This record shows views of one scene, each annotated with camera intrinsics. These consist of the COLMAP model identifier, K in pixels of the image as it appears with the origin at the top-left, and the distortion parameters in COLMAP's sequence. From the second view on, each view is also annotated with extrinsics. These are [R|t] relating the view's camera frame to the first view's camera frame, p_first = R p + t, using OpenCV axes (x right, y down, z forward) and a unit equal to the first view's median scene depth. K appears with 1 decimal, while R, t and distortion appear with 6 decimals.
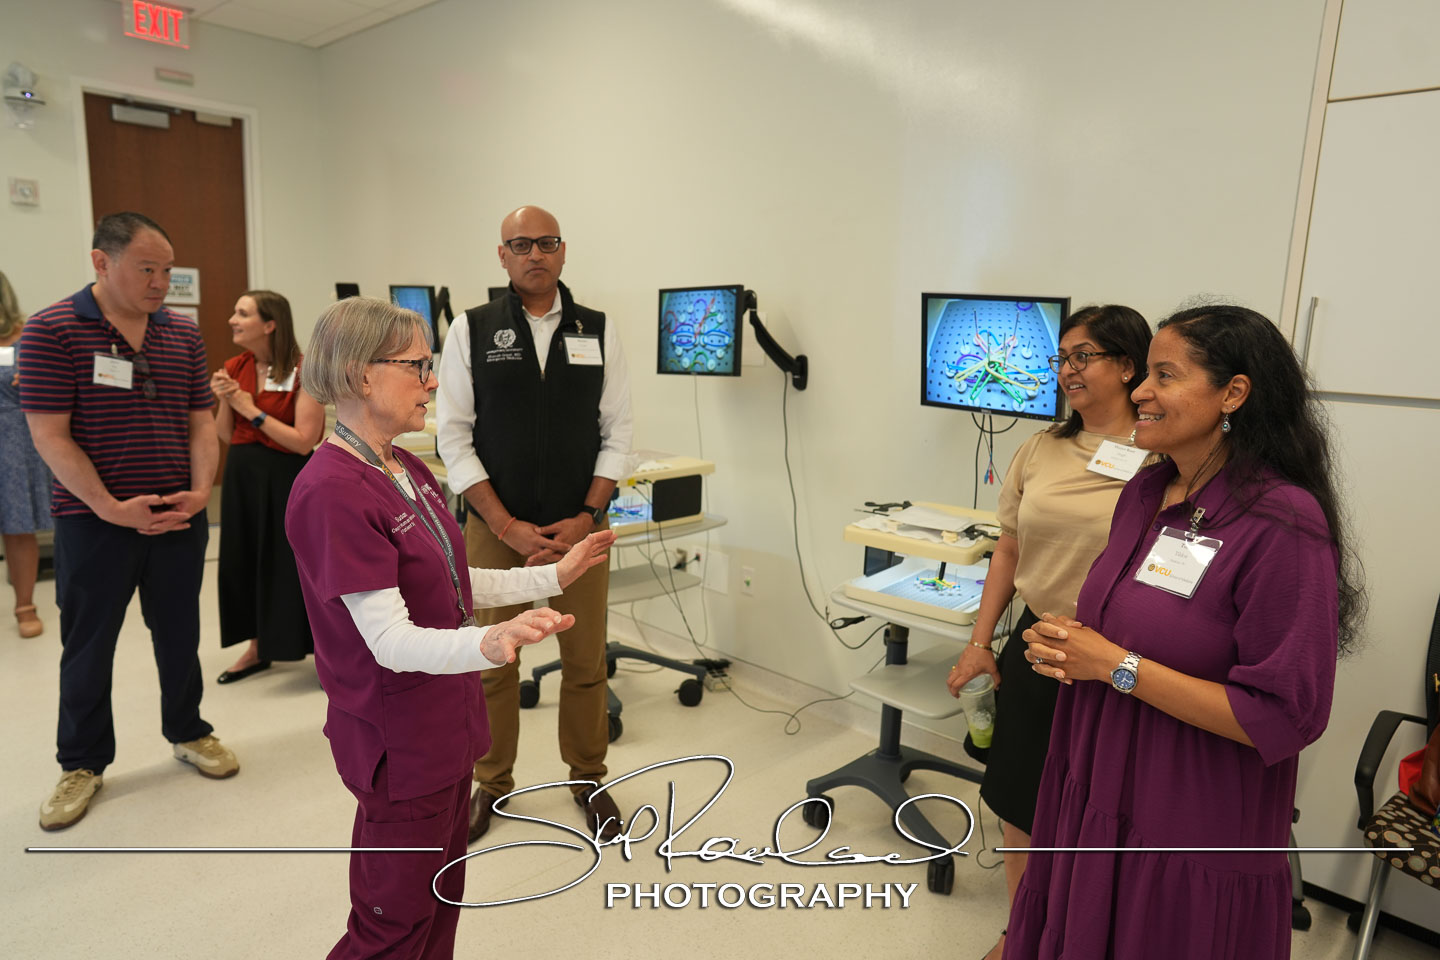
lens RADIAL K [[959.9, 0, 724.7], [0, 959.9, 483.8], [0, 0, 1]] dist [-0.009448, 0.024783]
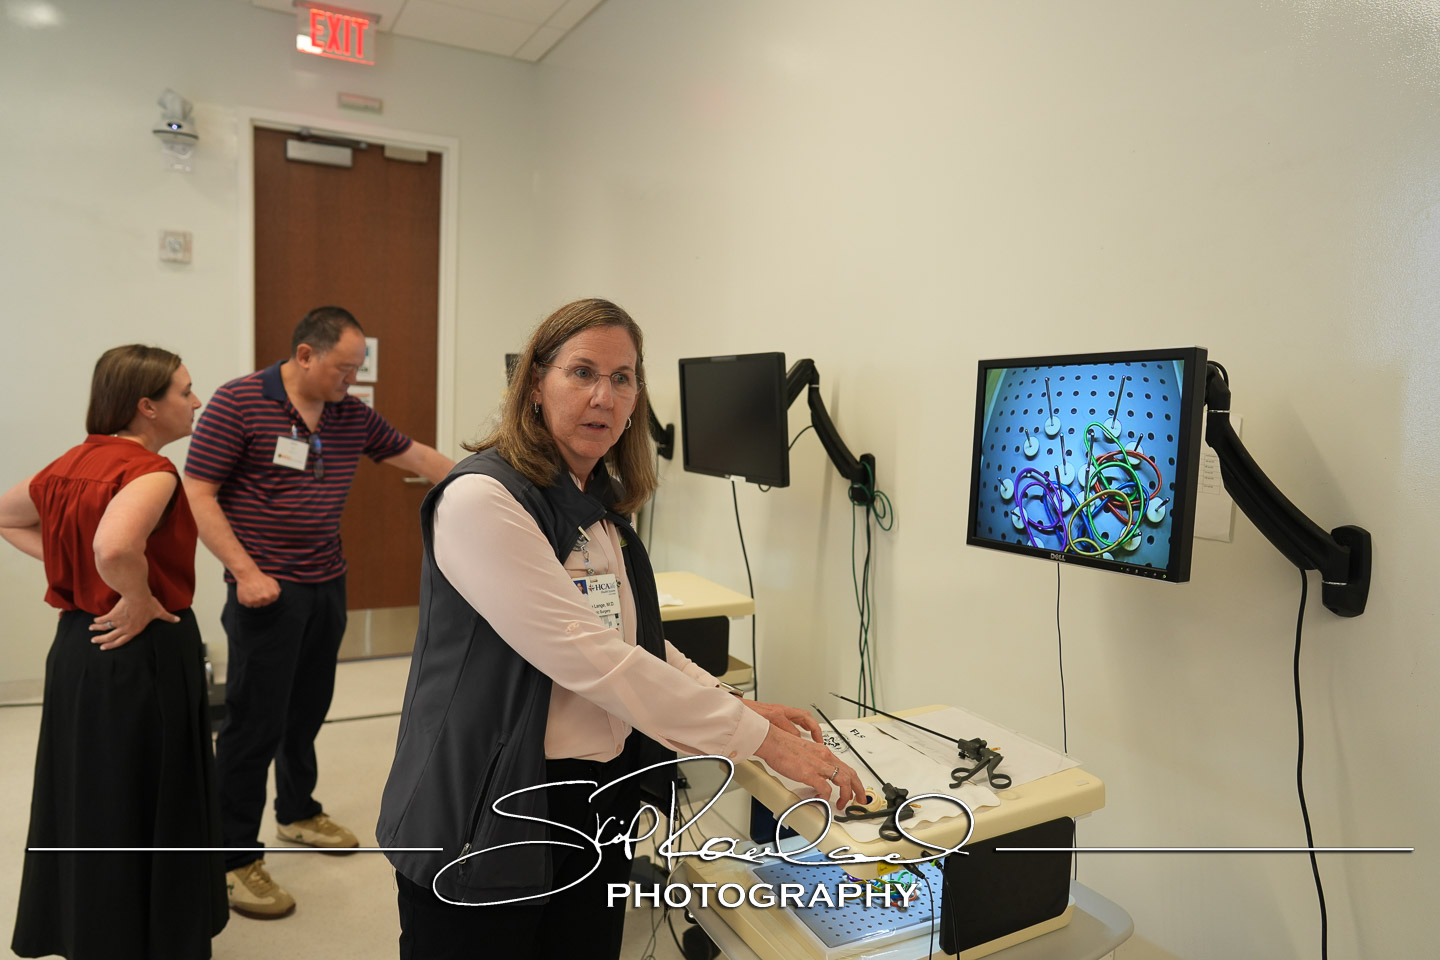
lens RADIAL K [[959.9, 0, 715.4], [0, 959.9, 474.5], [0, 0, 1]] dist [-0.009448, 0.024783]
pose [[0.951926, 0.033077, -0.304537, -0.048078], [-0.057105, 0.995888, -0.070333, -0.112869], [0.300958, 0.084342, 0.949900, 0.547693]]
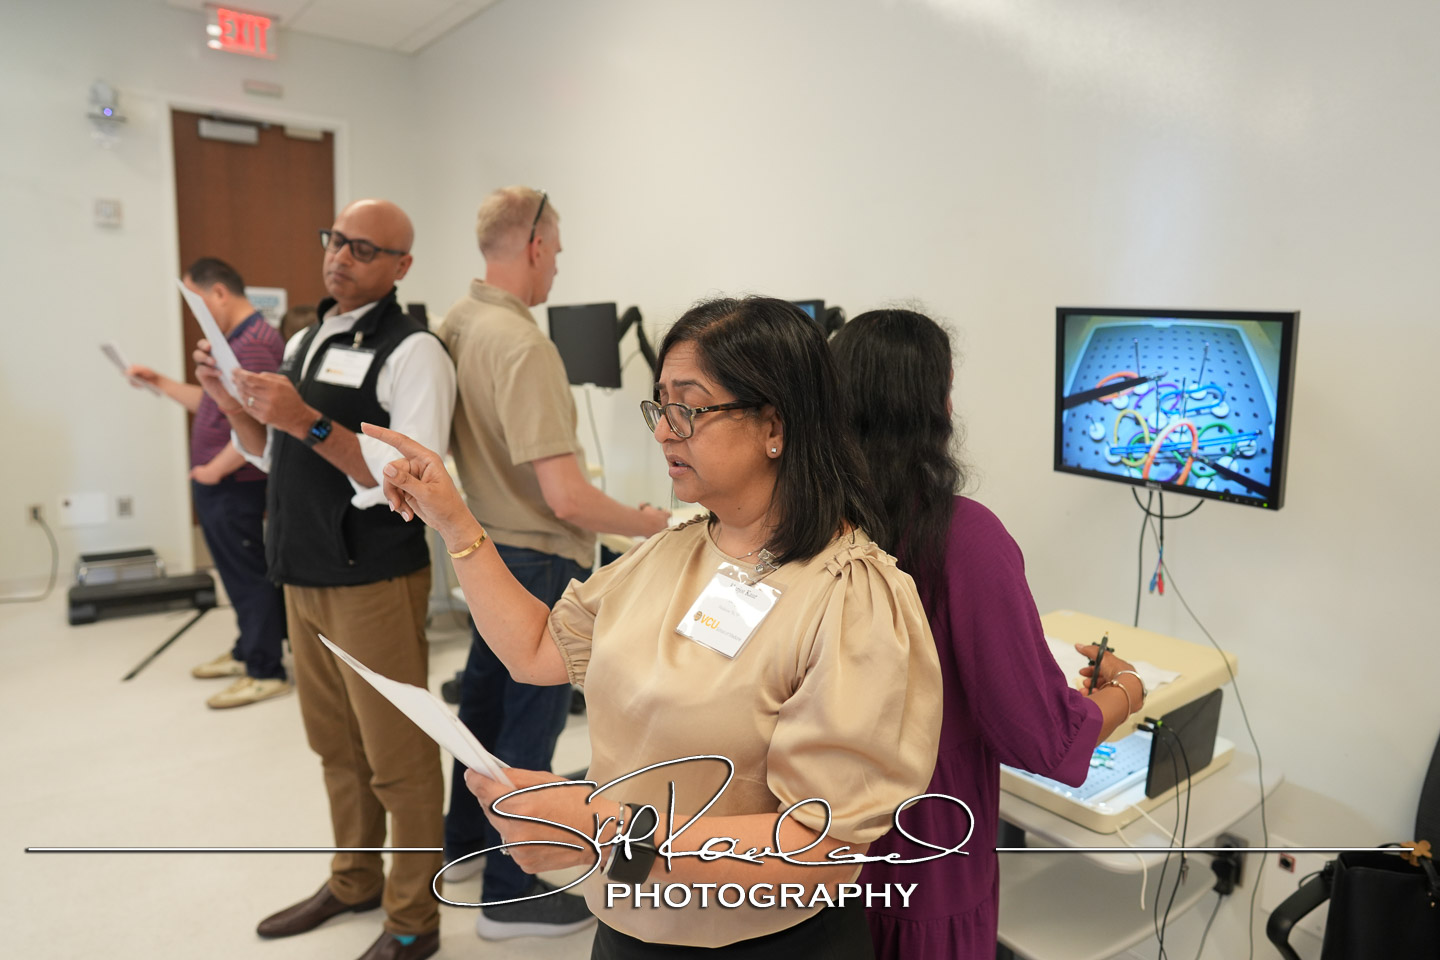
lens RADIAL K [[959.9, 0, 718.8], [0, 959.9, 483.7], [0, 0, 1]] dist [-0.009448, 0.024783]
pose [[0.986032, 0.022657, -0.165007, 0.063890], [-0.025777, 0.999527, -0.016795, -0.043111], [0.164548, 0.020814, 0.986149, 0.222943]]
